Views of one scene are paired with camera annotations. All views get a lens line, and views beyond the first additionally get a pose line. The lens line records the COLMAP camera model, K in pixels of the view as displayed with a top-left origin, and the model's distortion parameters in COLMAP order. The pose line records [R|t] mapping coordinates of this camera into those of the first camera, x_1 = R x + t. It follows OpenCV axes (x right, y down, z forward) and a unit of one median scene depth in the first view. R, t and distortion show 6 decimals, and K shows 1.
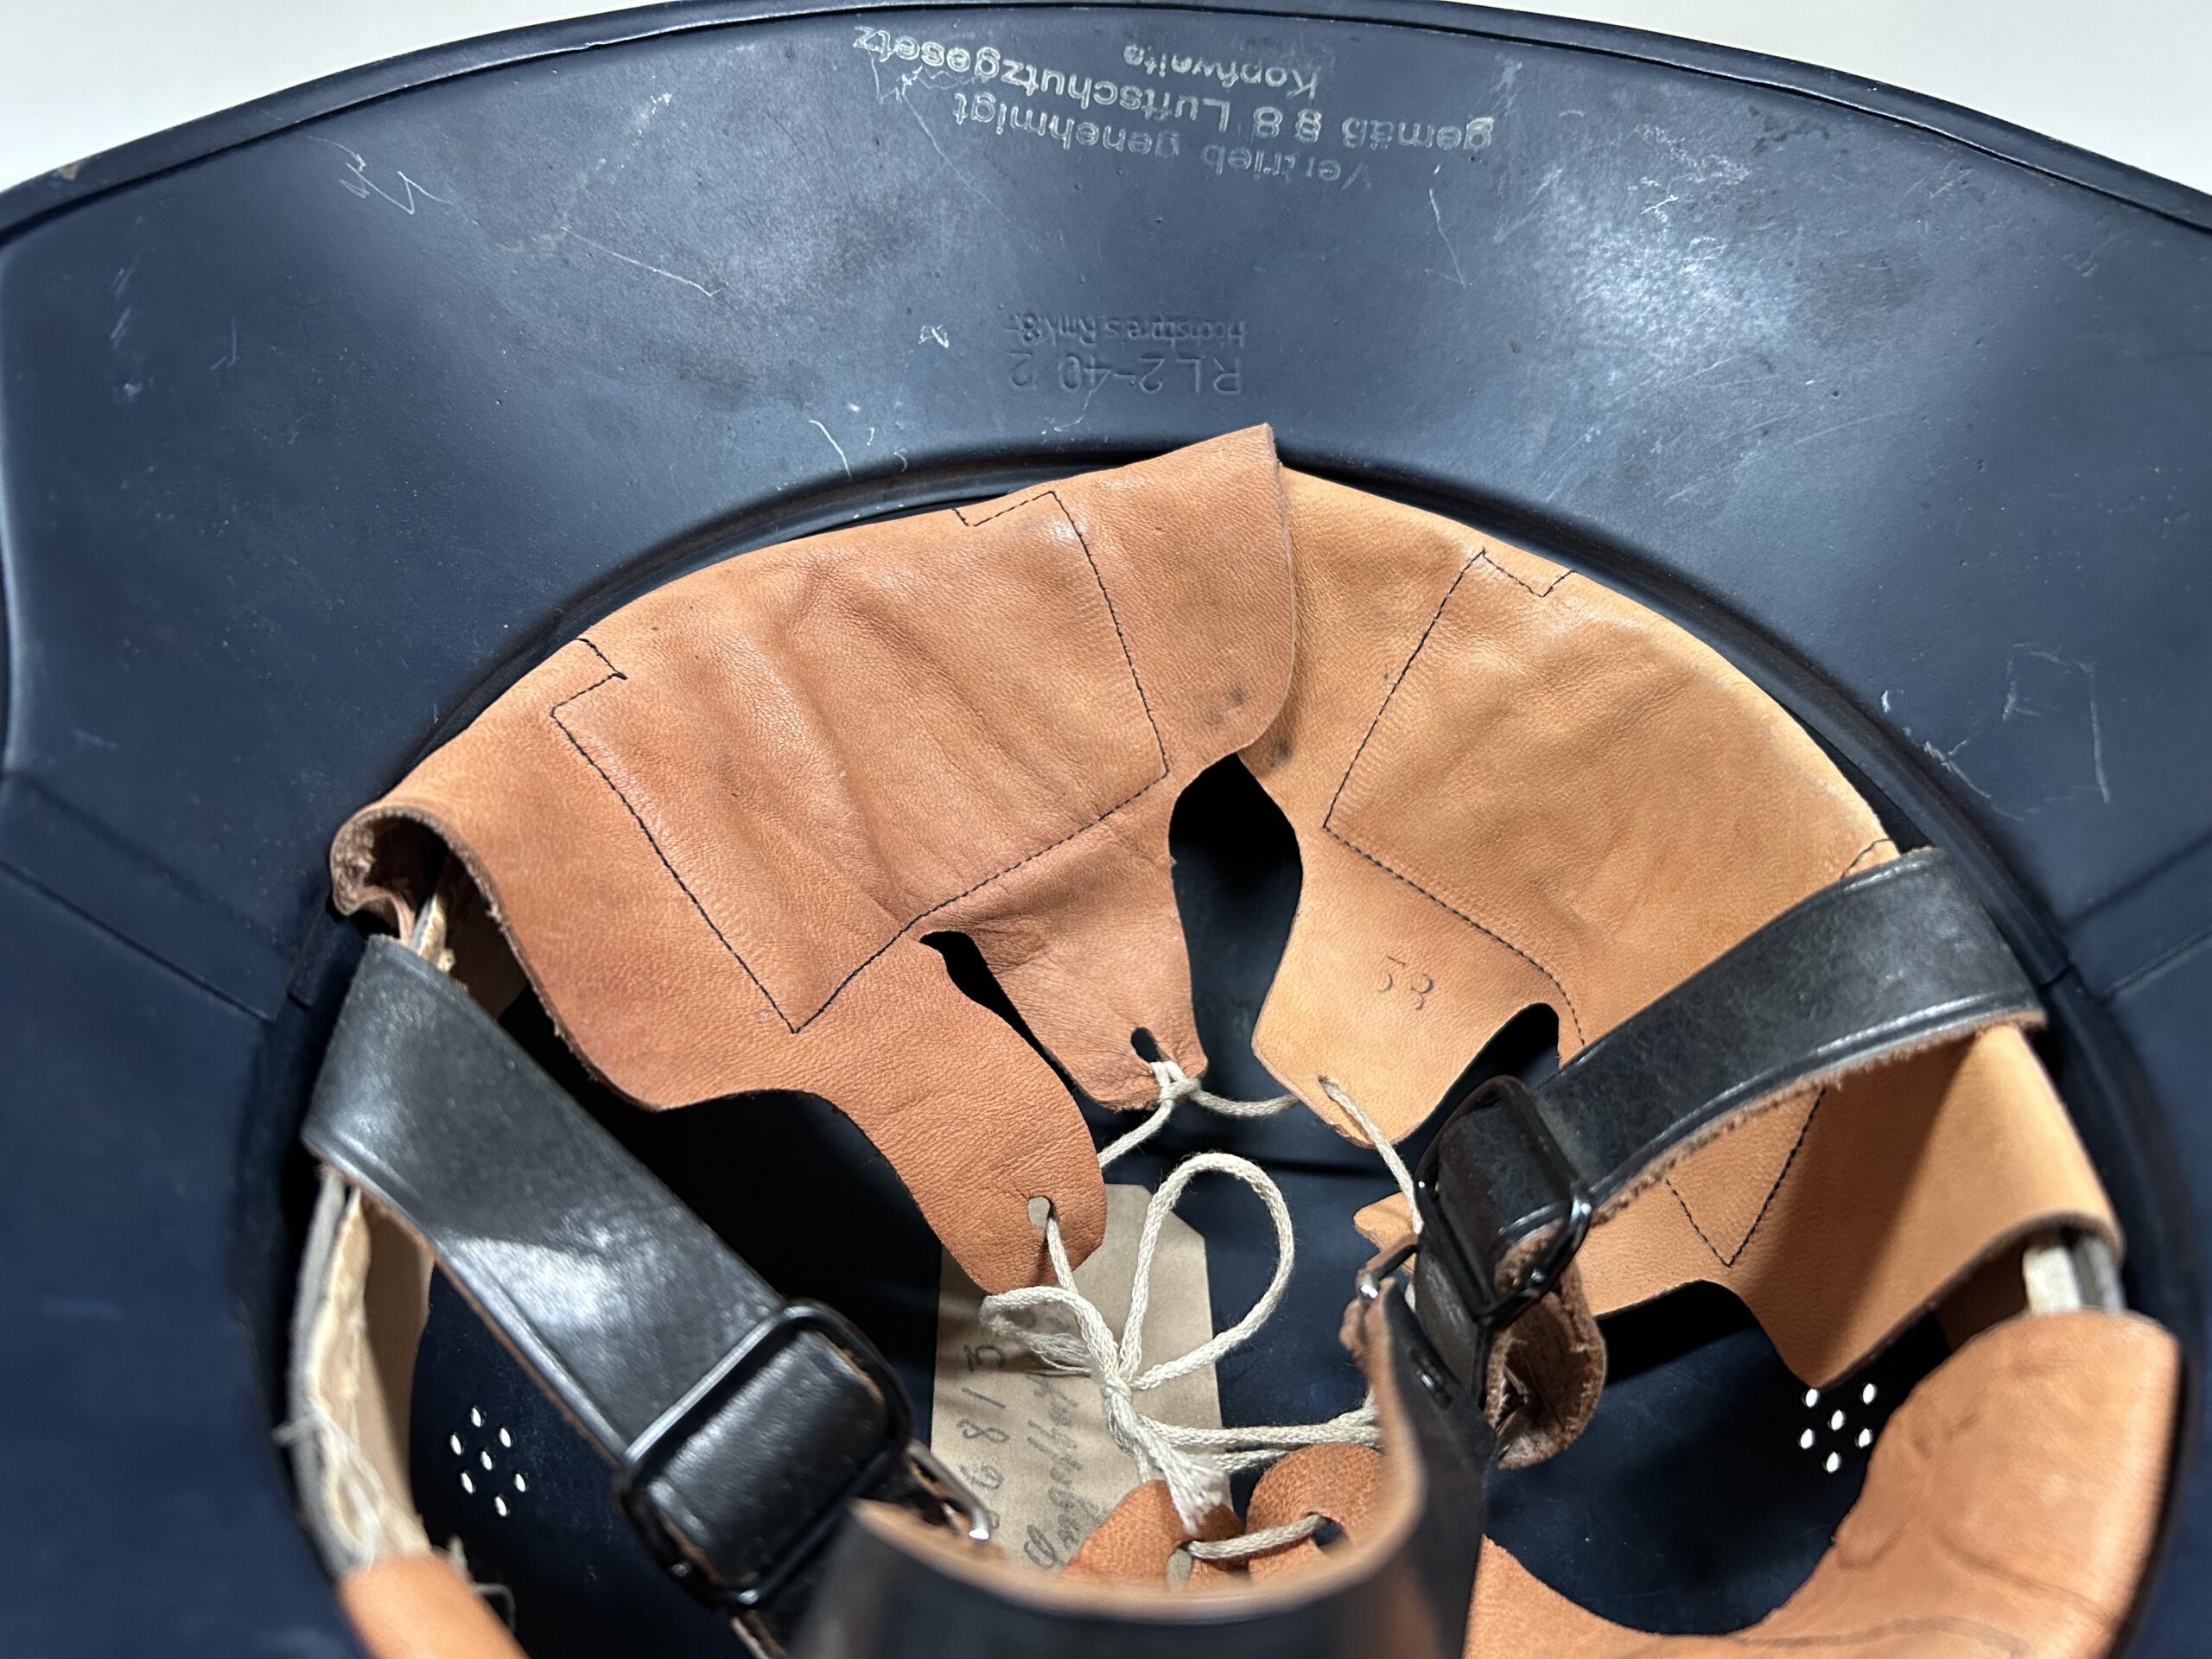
lens RADIAL K [[1742.7, 0, 1106.0], [0, 1742.7, 829.5], [0, 0, 1]] dist [0.003886, -0.057416]
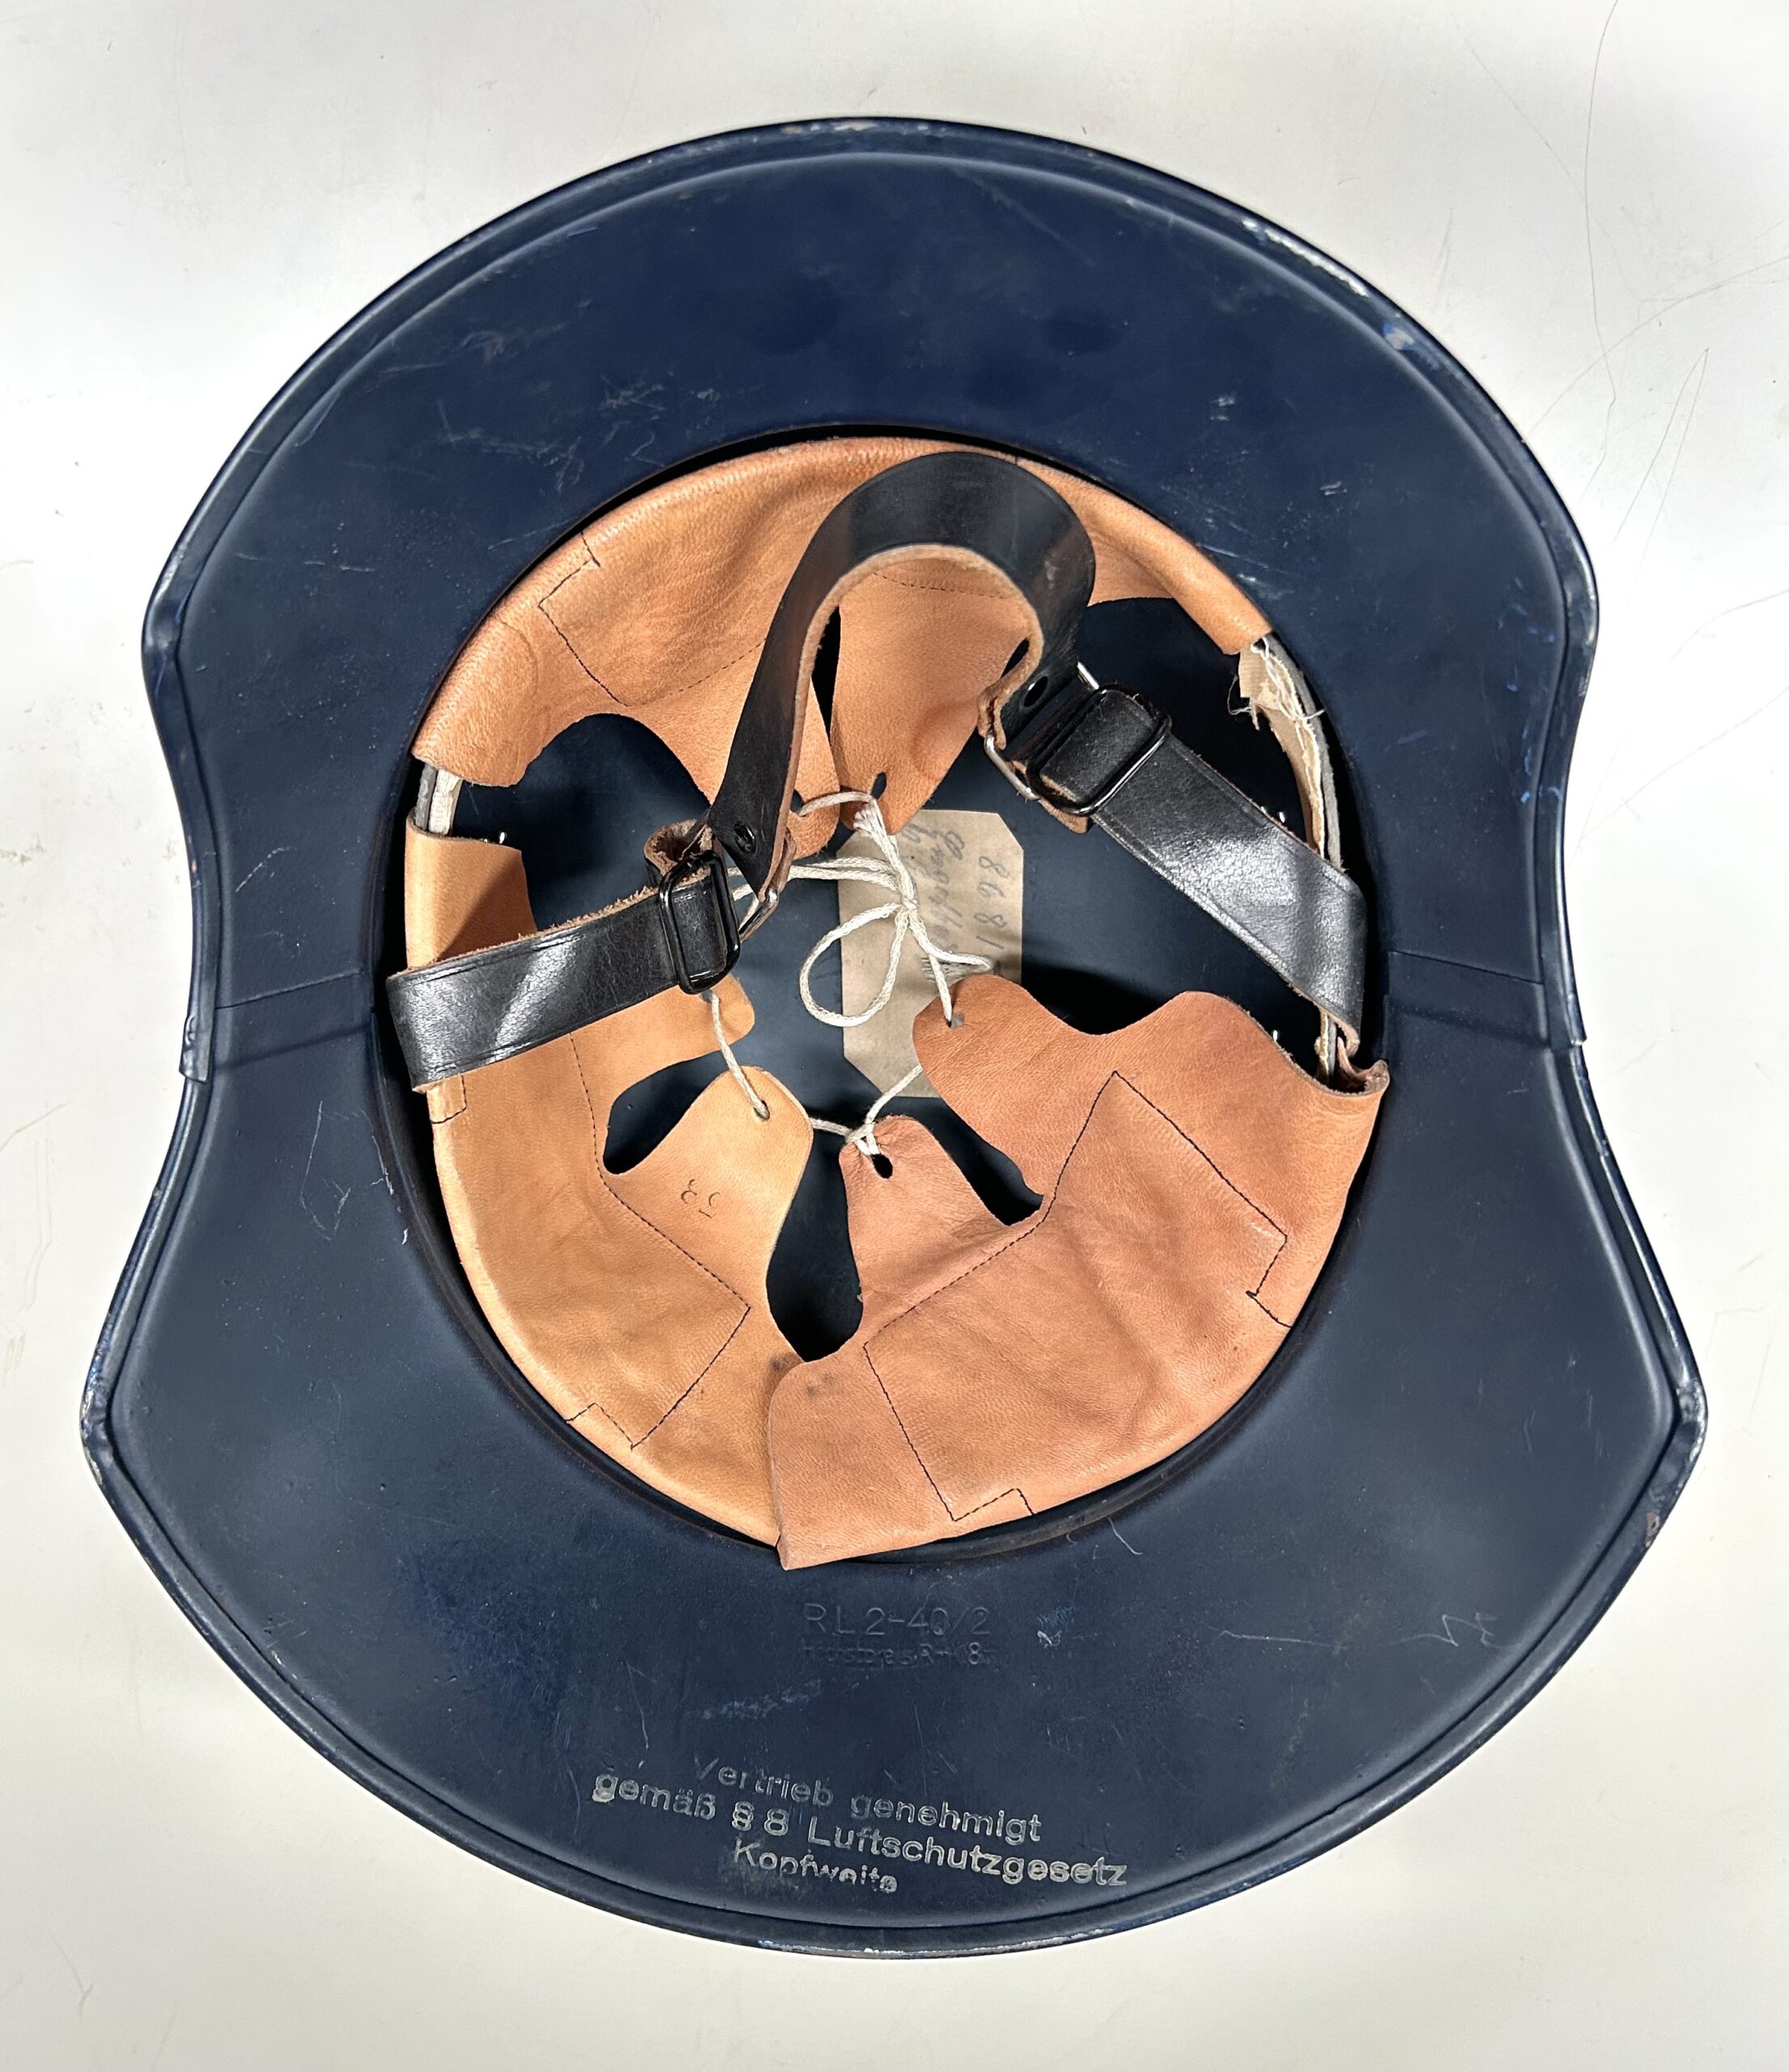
lens RADIAL K [[1986.2, 0, 810.5], [0, 1986.2, 1042.7], [0, 0, 1]] dist [0.125311, -0.411578]
pose [[-0.999572, -0.017254, 0.023640, 0.046686], [0.027392, -0.836026, 0.548006, -0.714388], [0.010308, 0.548419, 0.836140, -0.443278]]
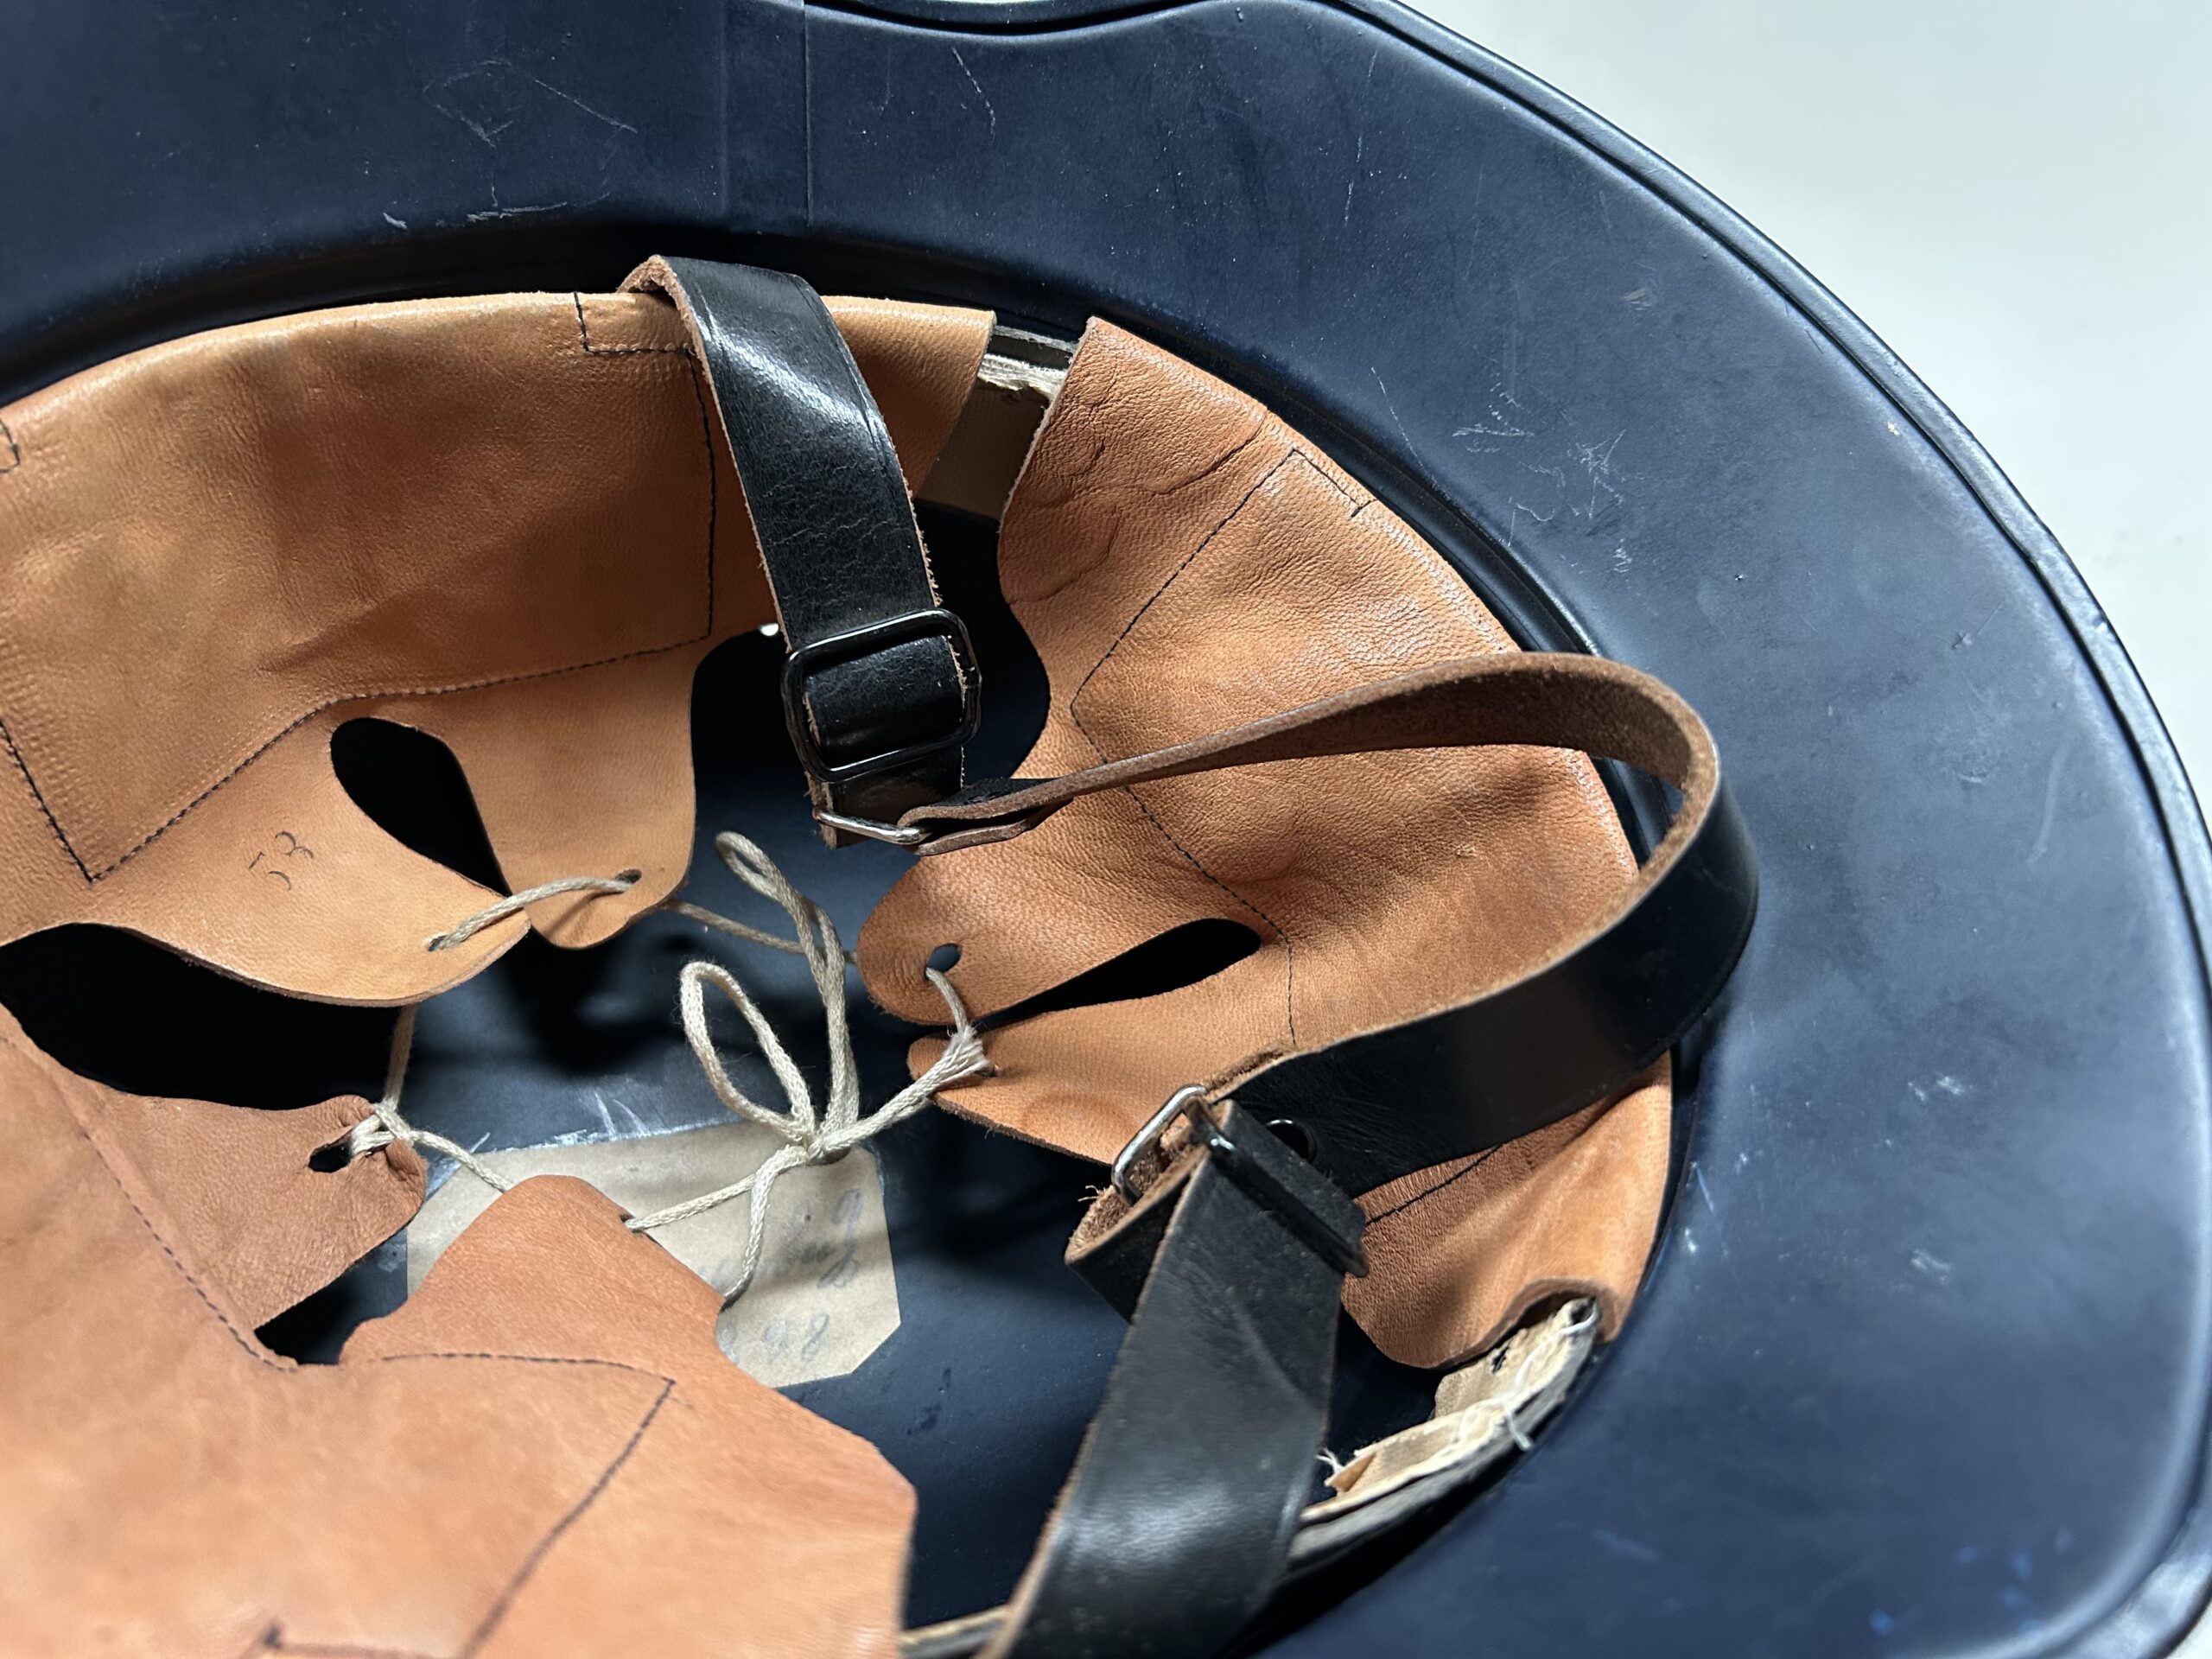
lens RADIAL K [[1704.7, 0, 1106.0], [0, 1704.7, 829.5], [0, 0, 1]] dist [0.129459, -0.252189]
pose [[-0.221338, -0.831653, 0.509276, -0.354421], [0.386786, 0.404531, 0.828705, -0.486112], [-0.895213, 0.380405, 0.232133, 0.440286]]
